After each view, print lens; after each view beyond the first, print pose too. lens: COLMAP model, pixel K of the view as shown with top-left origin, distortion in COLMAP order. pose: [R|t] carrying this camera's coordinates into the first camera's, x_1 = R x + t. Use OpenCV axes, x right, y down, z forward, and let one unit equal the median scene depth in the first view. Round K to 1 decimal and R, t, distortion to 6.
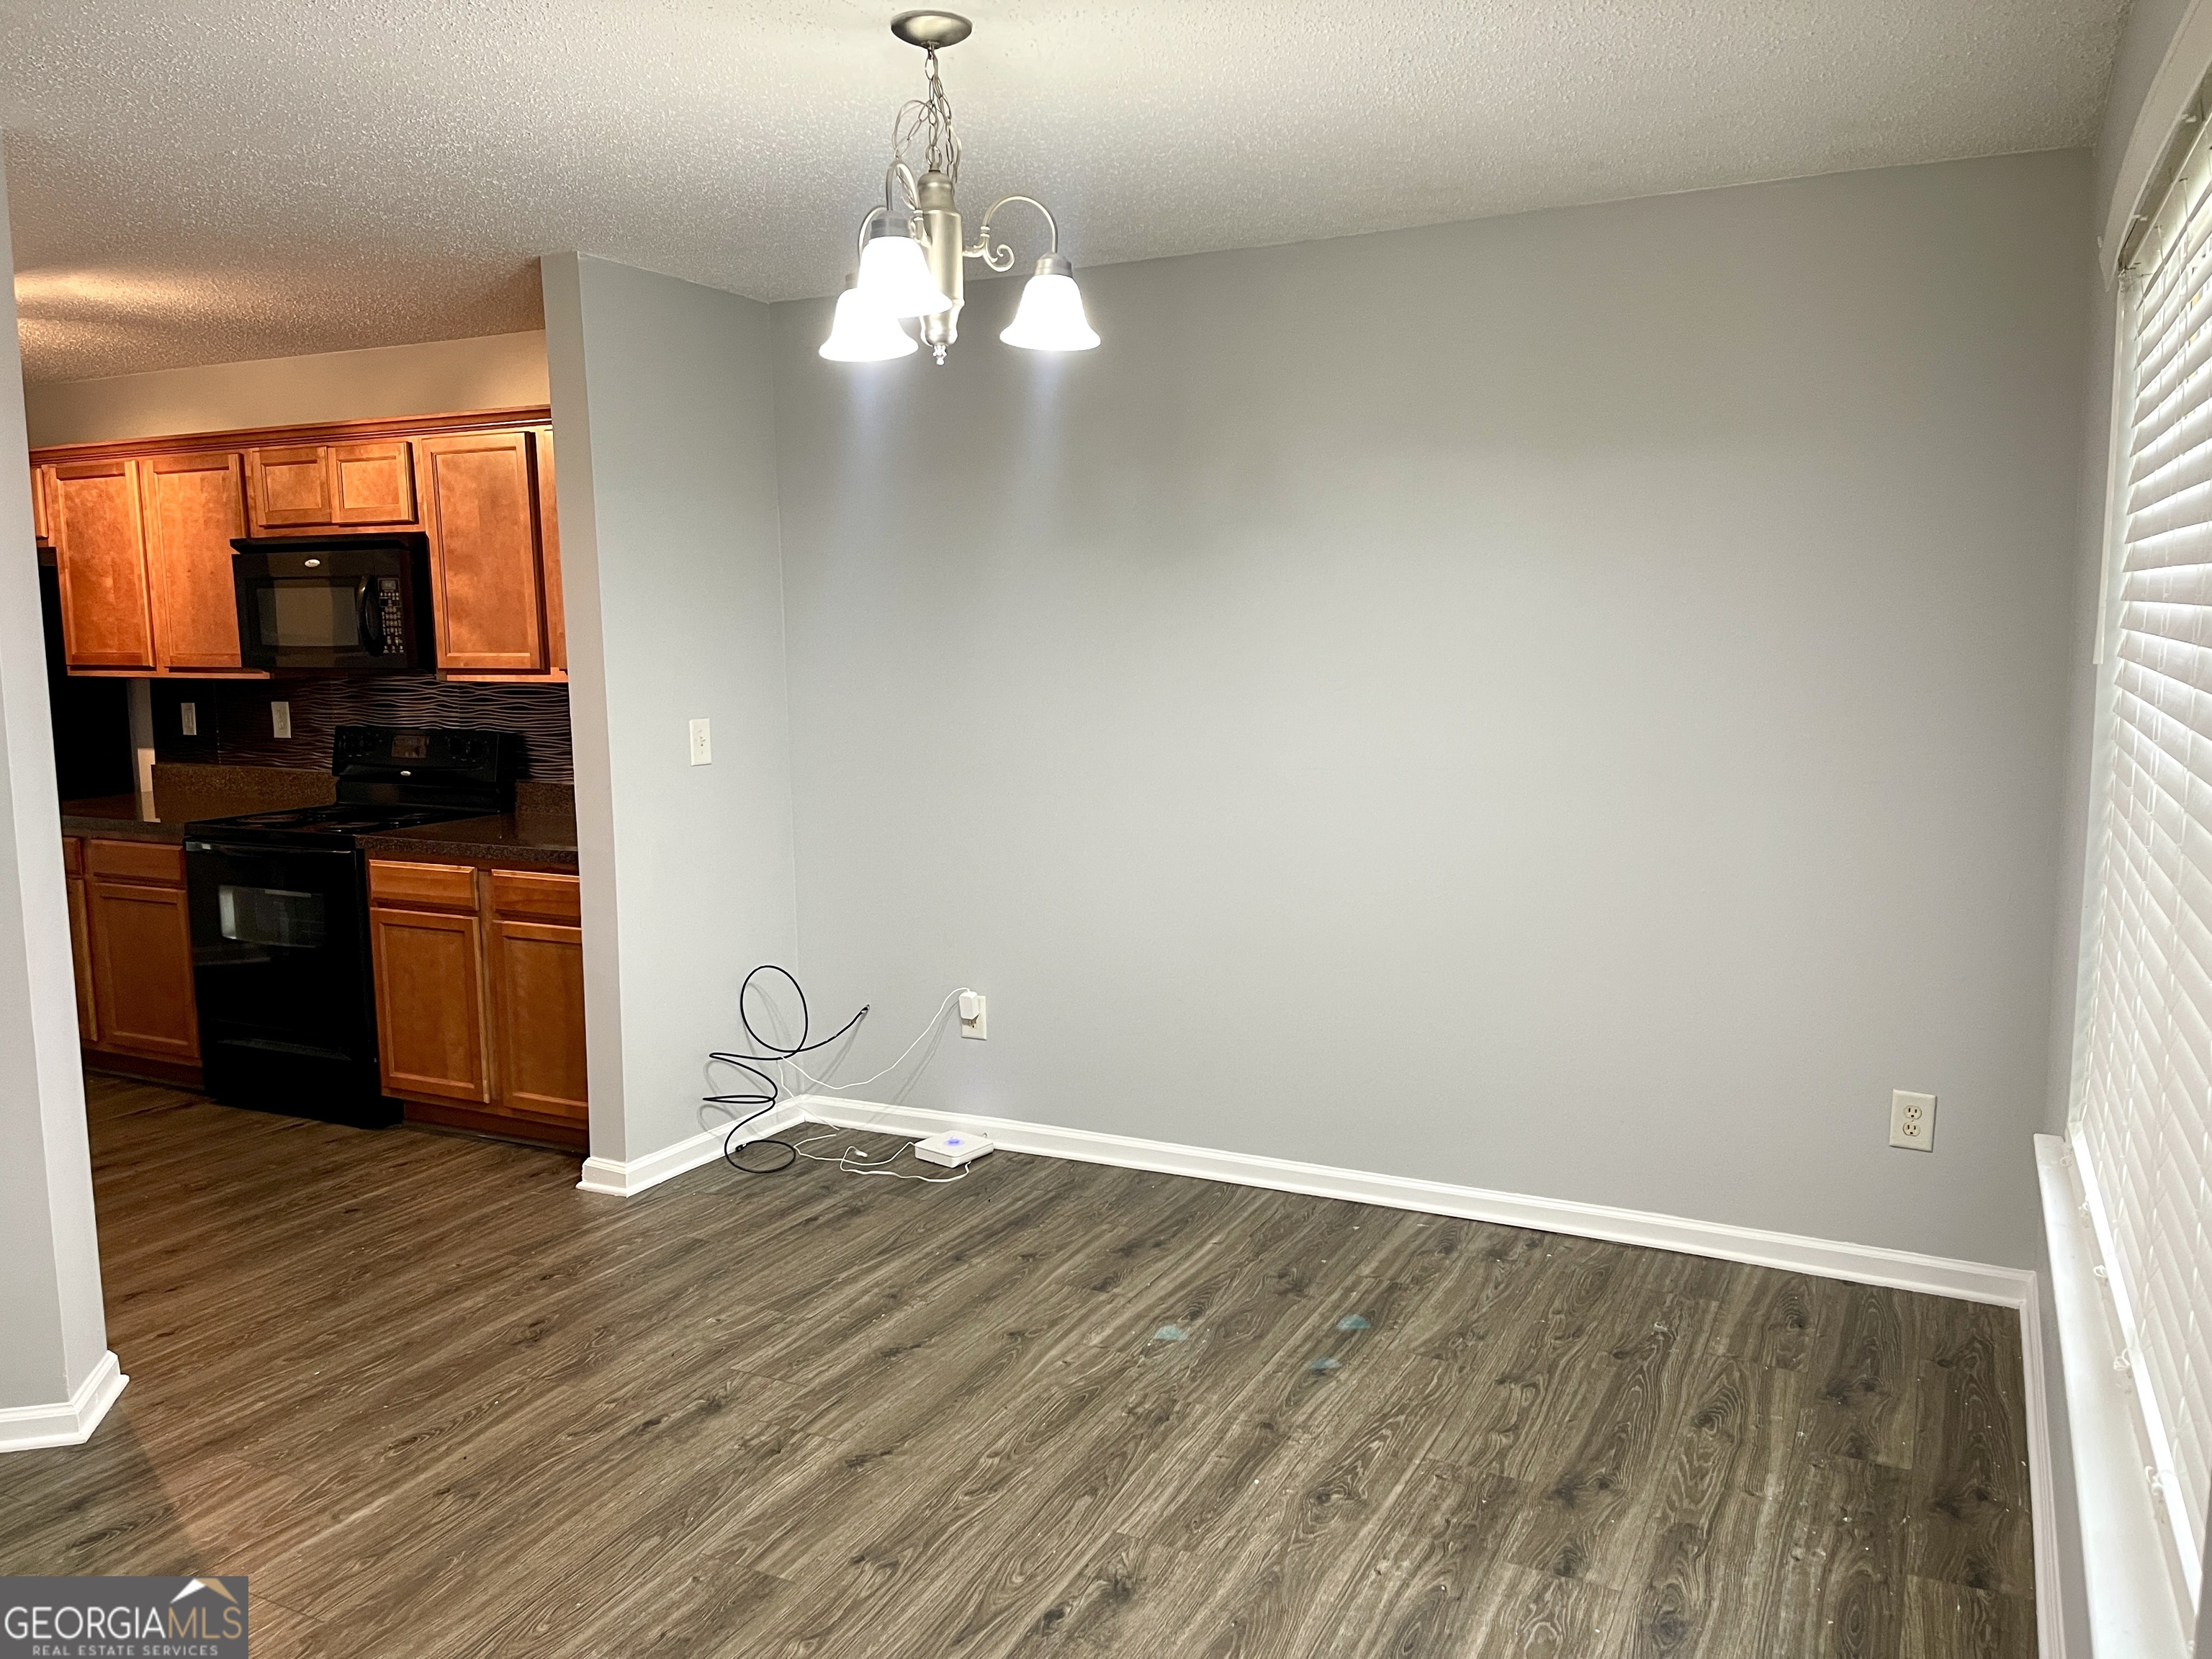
lens RADIAL K [[1656.9, 0, 1122.0], [0, 1656.9, 825.7], [0, 0, 1]] dist [0.067178, -0.084615]
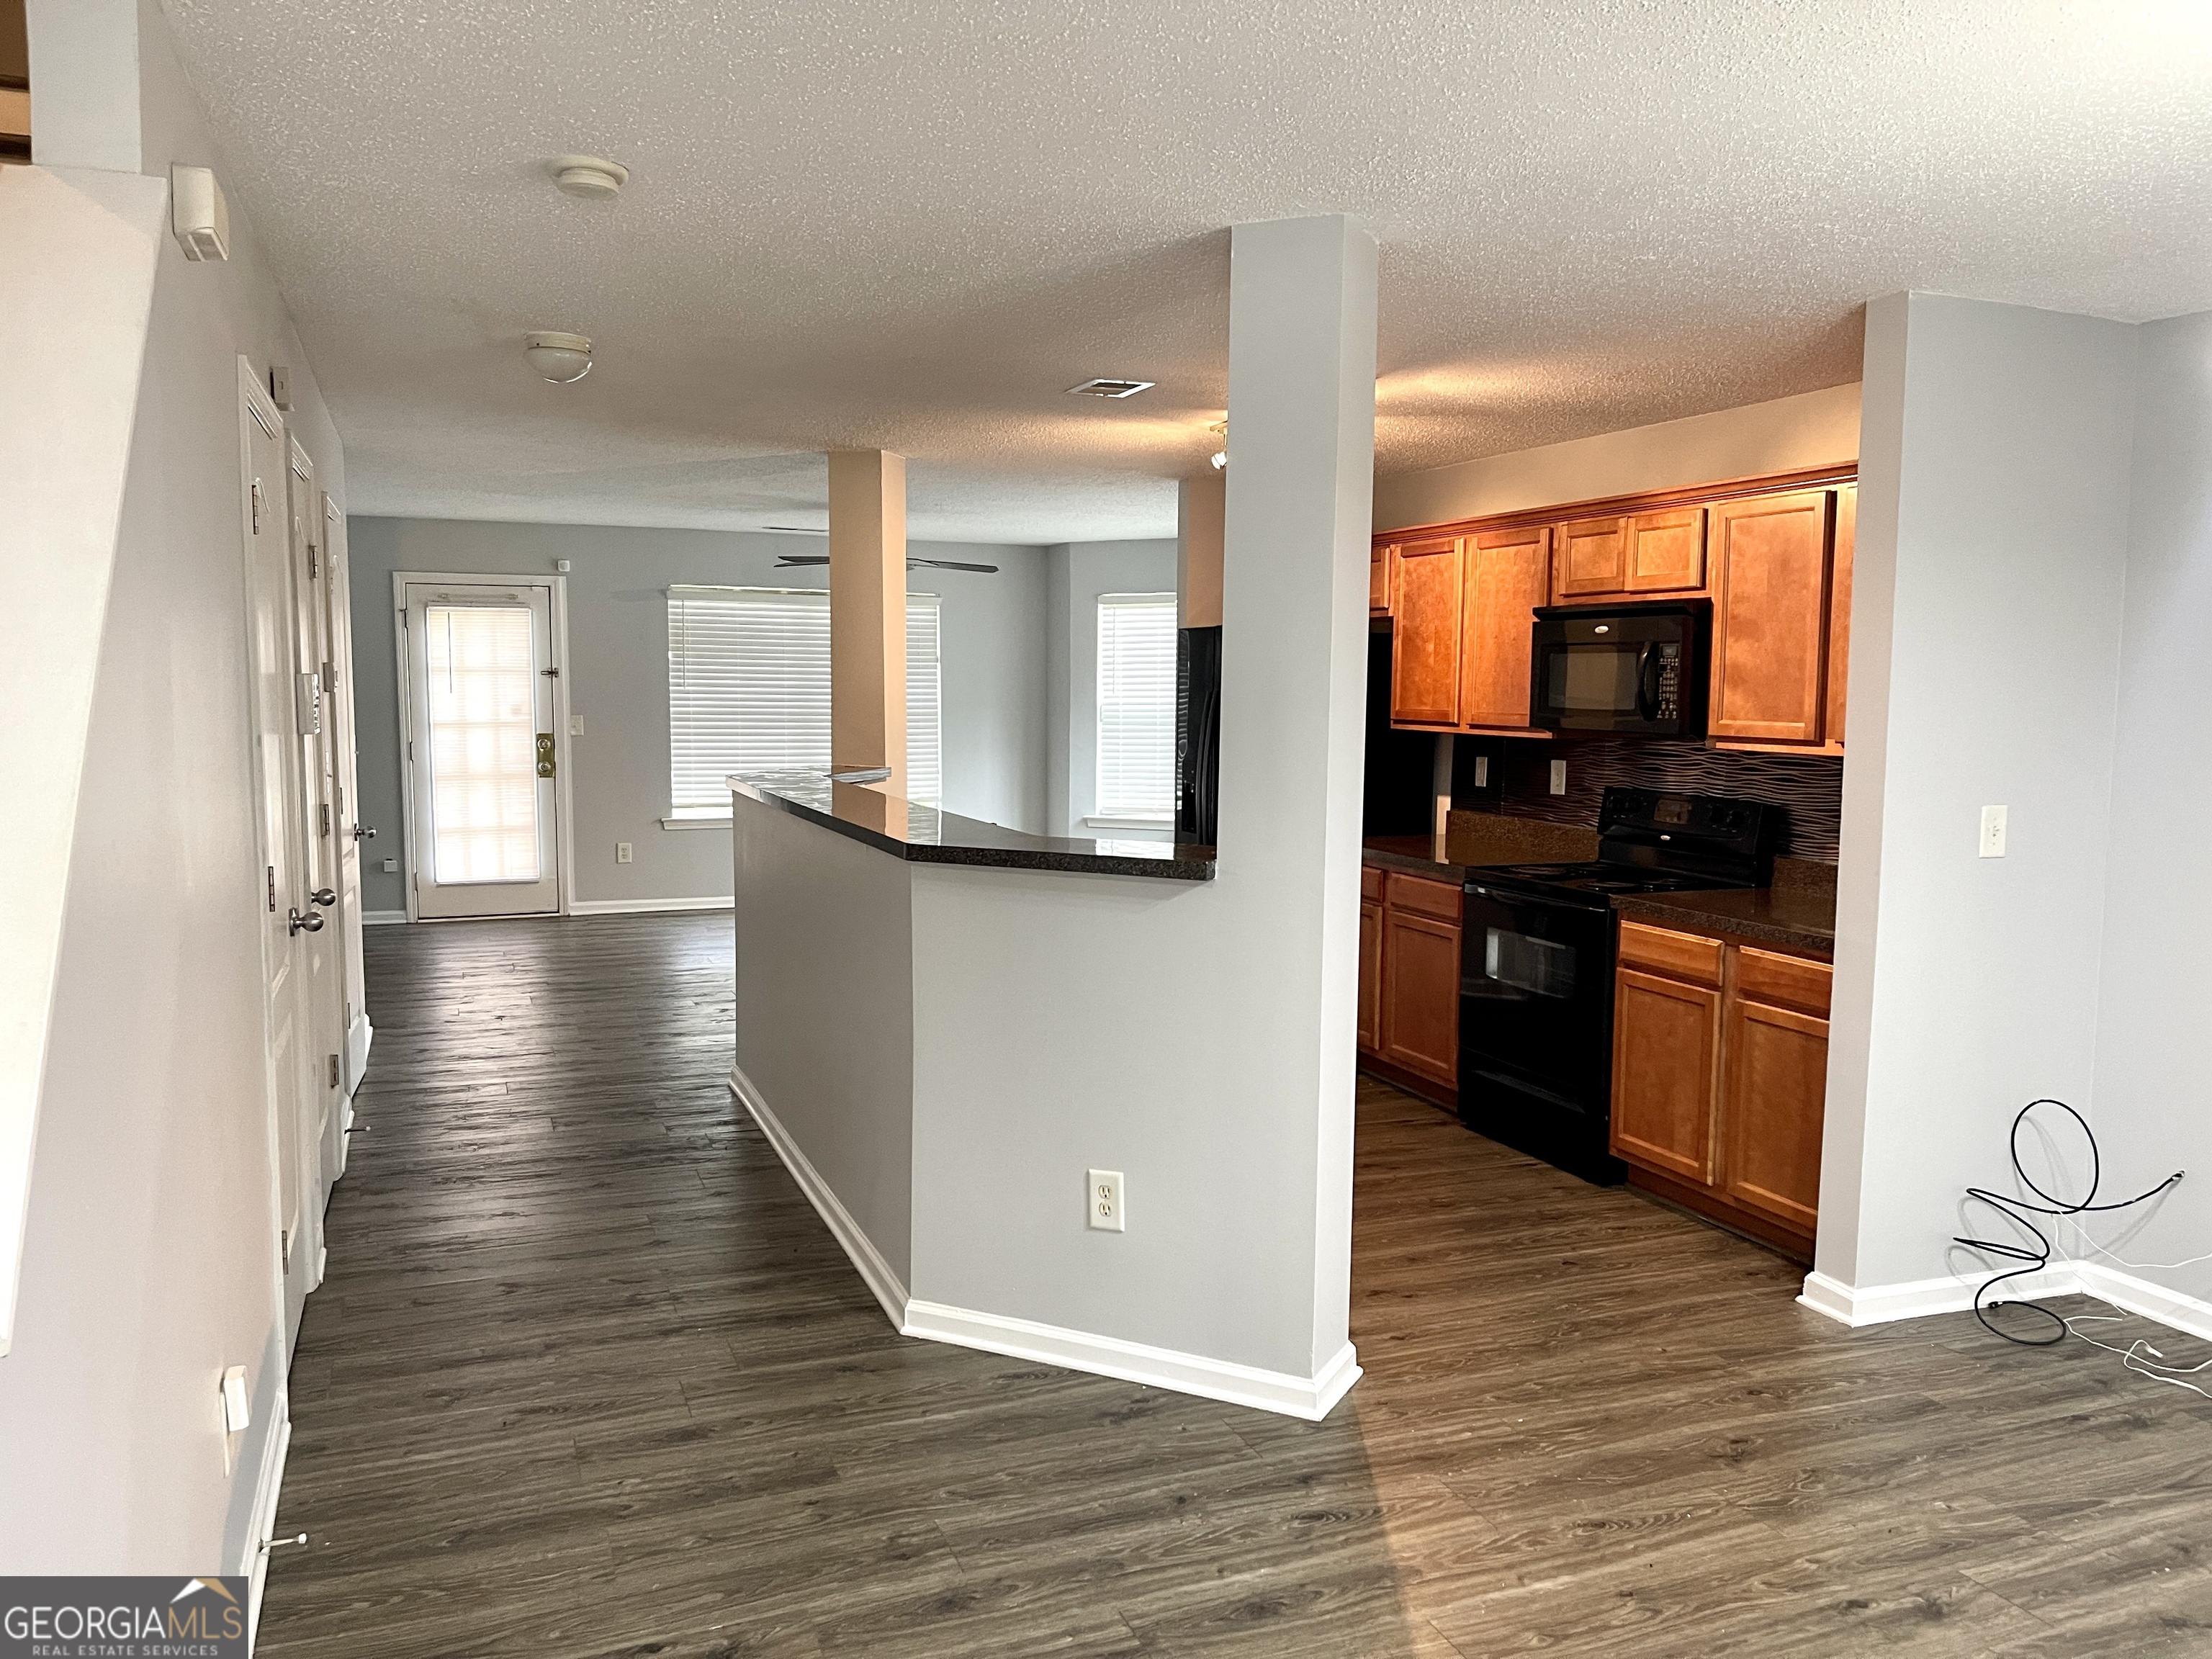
lens RADIAL K [[1656.9, 0, 1121.0], [0, 1656.9, 833.2], [0, 0, 1]] dist [0.067178, -0.084615]
pose [[0.746943, 0.082312, -0.659773, -0.014751], [-0.104853, 0.994473, 0.005362, -0.006001], [0.656568, 0.065174, 0.751445, 0.039566]]
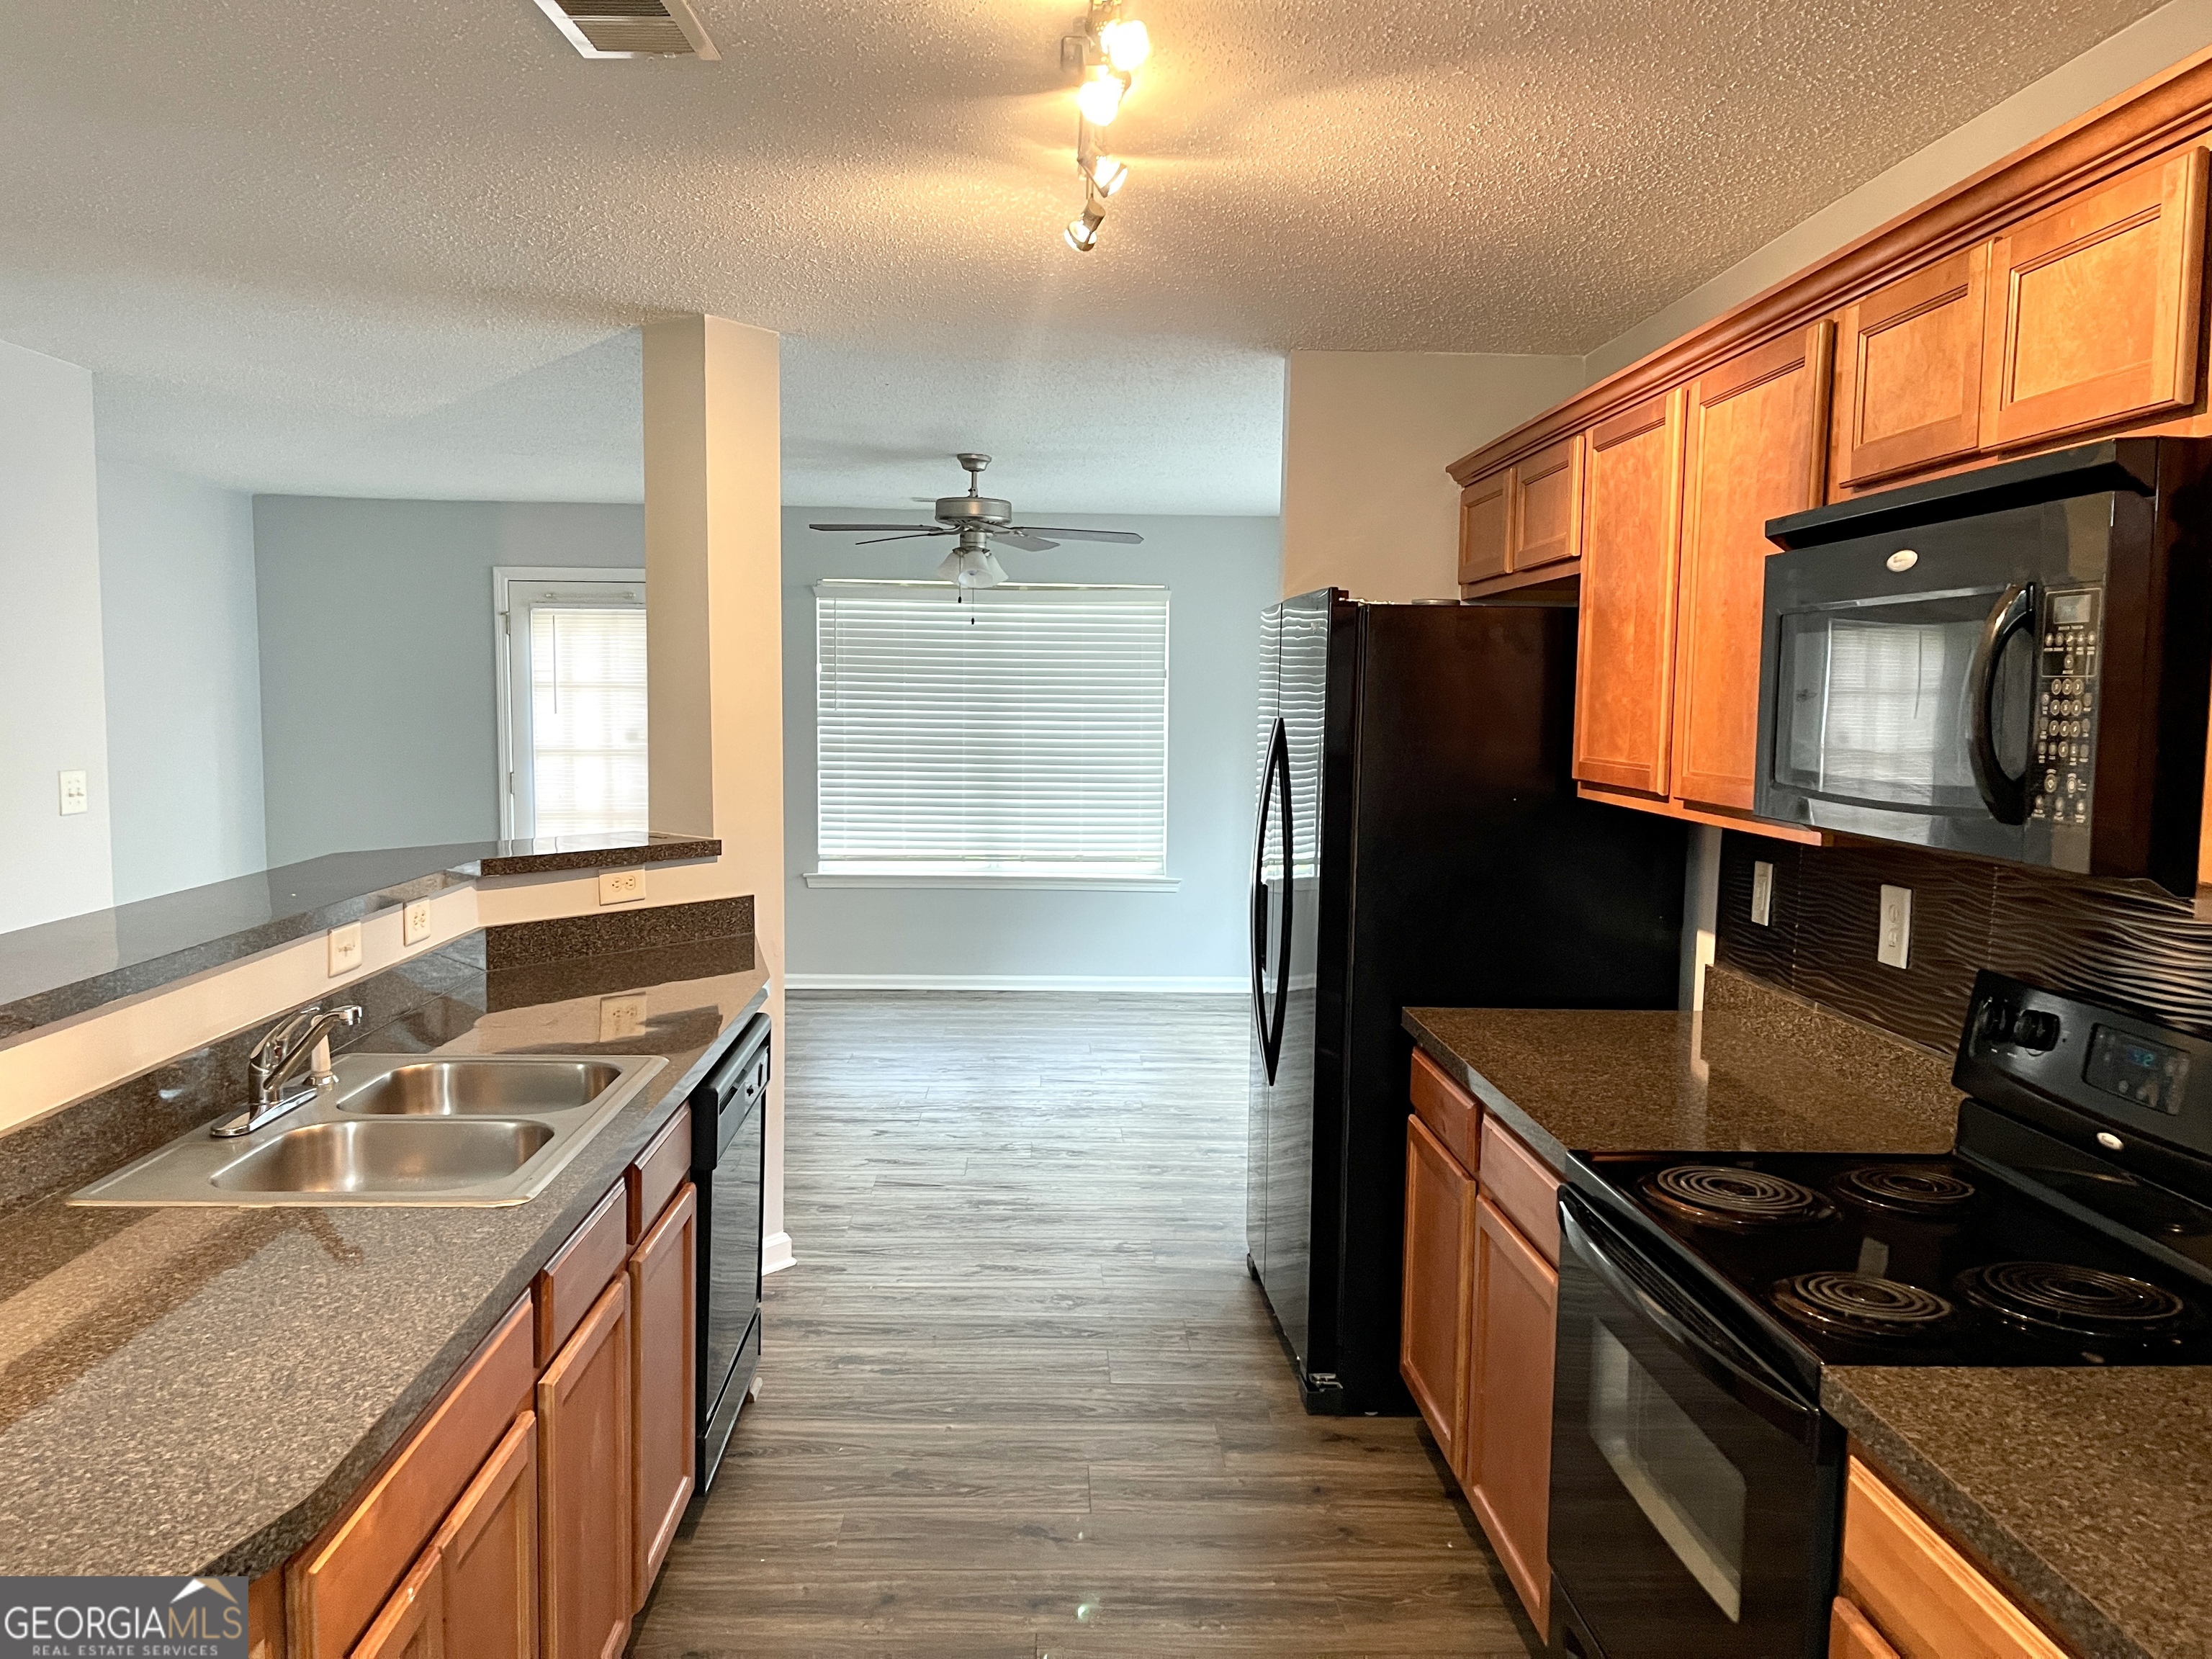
lens RADIAL K [[1656.9, 0, 1097.9], [0, 1656.9, 836.6], [0, 0, 1]] dist [0.067178, -0.084615]
pose [[0.471612, 0.095471, -0.876623, -0.259922], [-0.133745, 0.990365, 0.035905, -0.094502], [0.871605, 0.100310, 0.479837, 0.743635]]
